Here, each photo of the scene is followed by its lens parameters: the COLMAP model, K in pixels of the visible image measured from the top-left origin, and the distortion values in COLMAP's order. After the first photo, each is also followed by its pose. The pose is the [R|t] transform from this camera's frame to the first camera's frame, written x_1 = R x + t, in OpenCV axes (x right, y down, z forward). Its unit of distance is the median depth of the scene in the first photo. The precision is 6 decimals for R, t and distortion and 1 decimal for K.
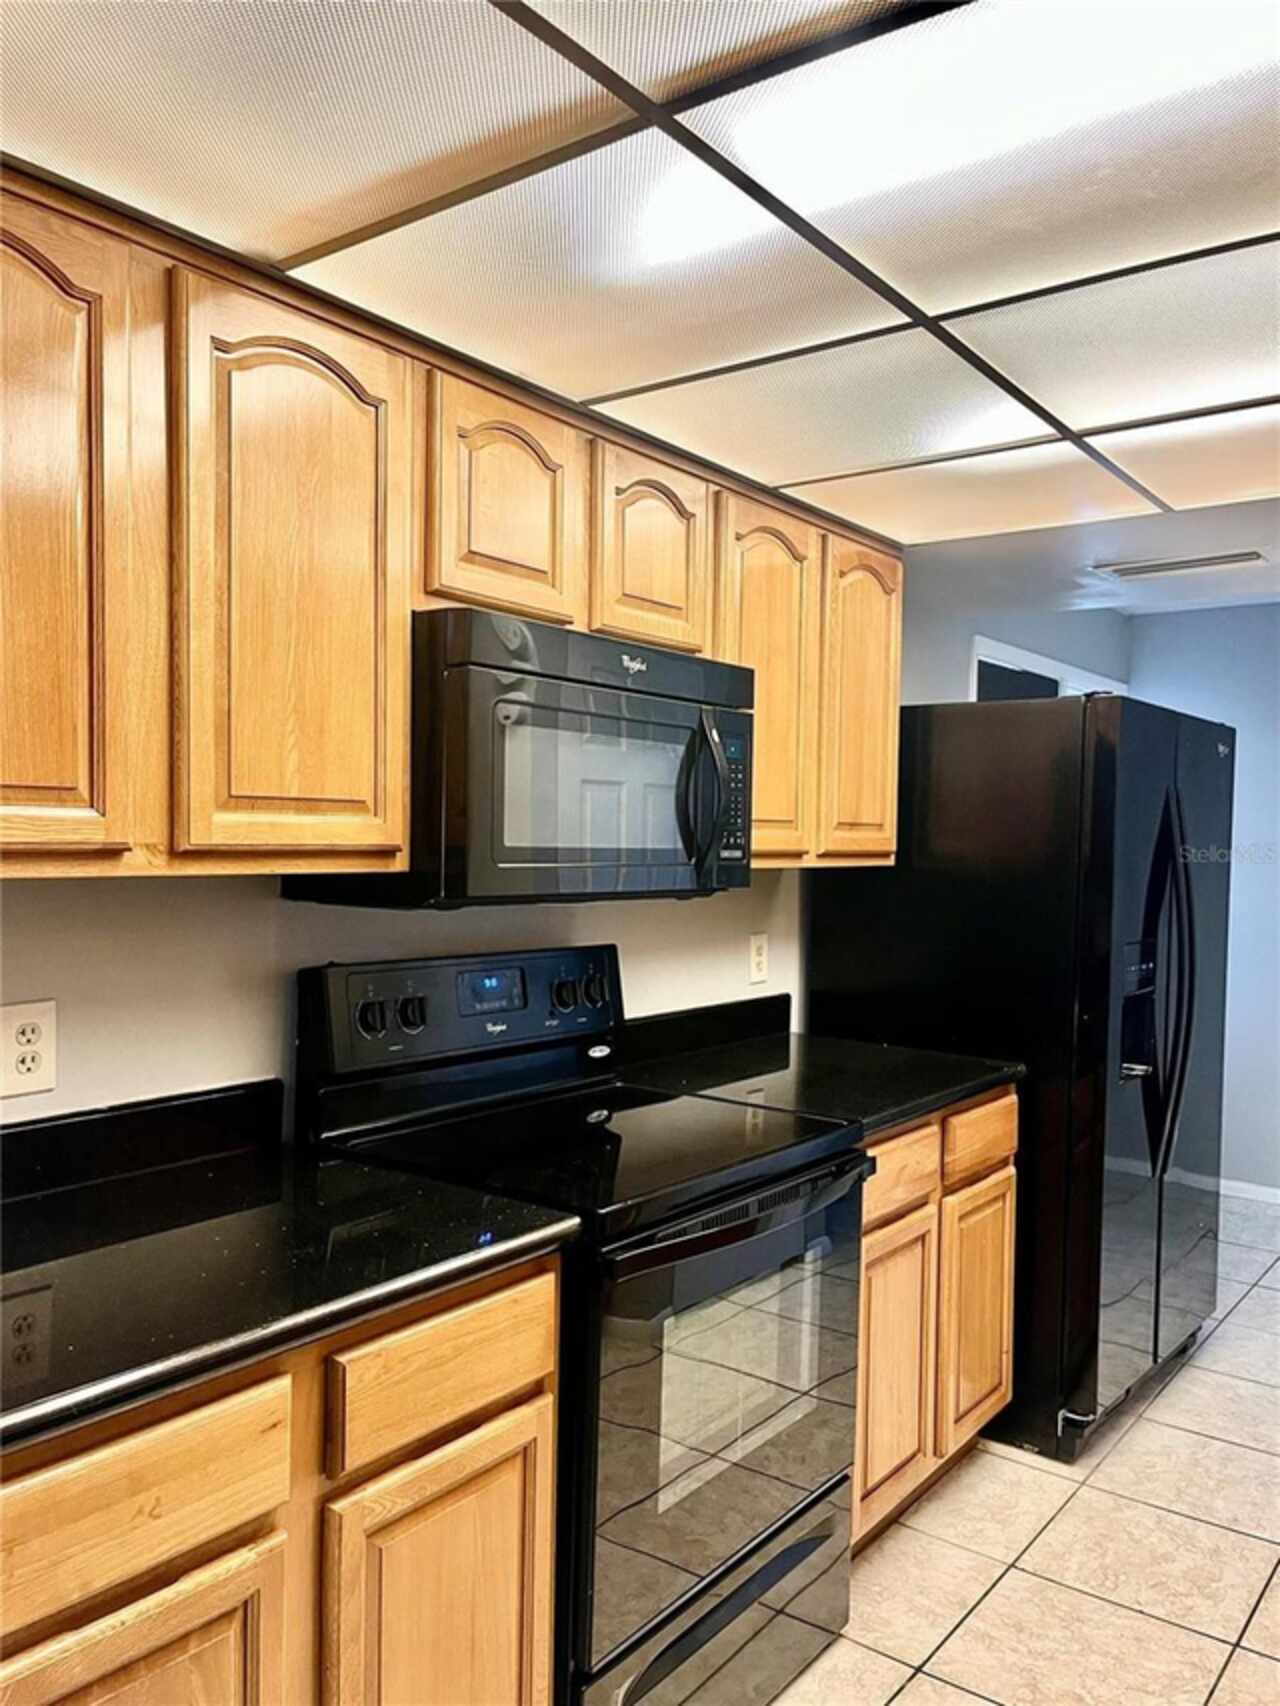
lens RADIAL K [[1297.3, 0, 636.0], [0, 1297.3, 856.6], [0, 0, 1]] dist [0.055620, -0.071061]
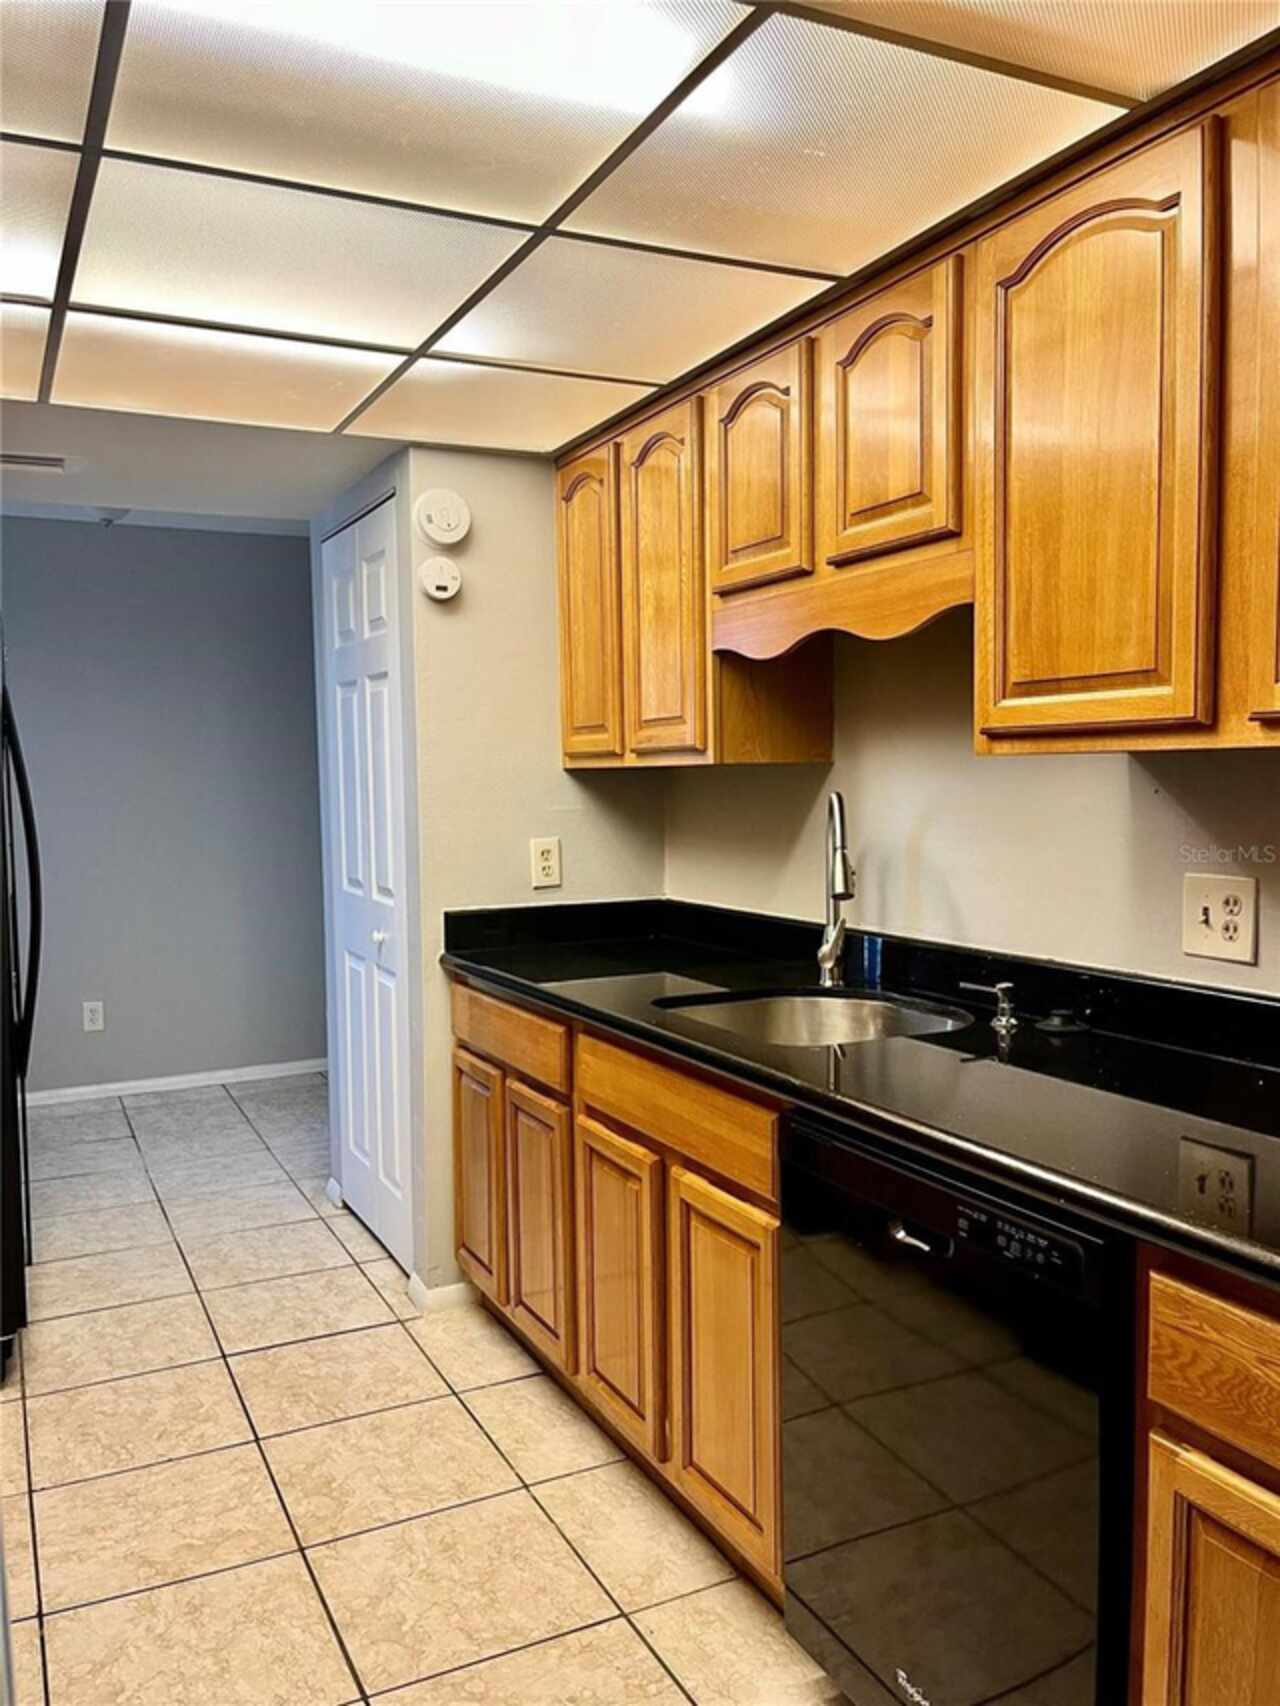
lens RADIAL K [[1297.3, 0, 644.4], [0, 1297.3, 854.4], [0, 0, 1]] dist [0.055620, -0.071061]
pose [[0.449088, -0.086695, 0.889271, -0.322618], [0.040366, 0.996234, 0.076738, 0.019856], [-0.892575, 0.001434, 0.450897, 0.164437]]
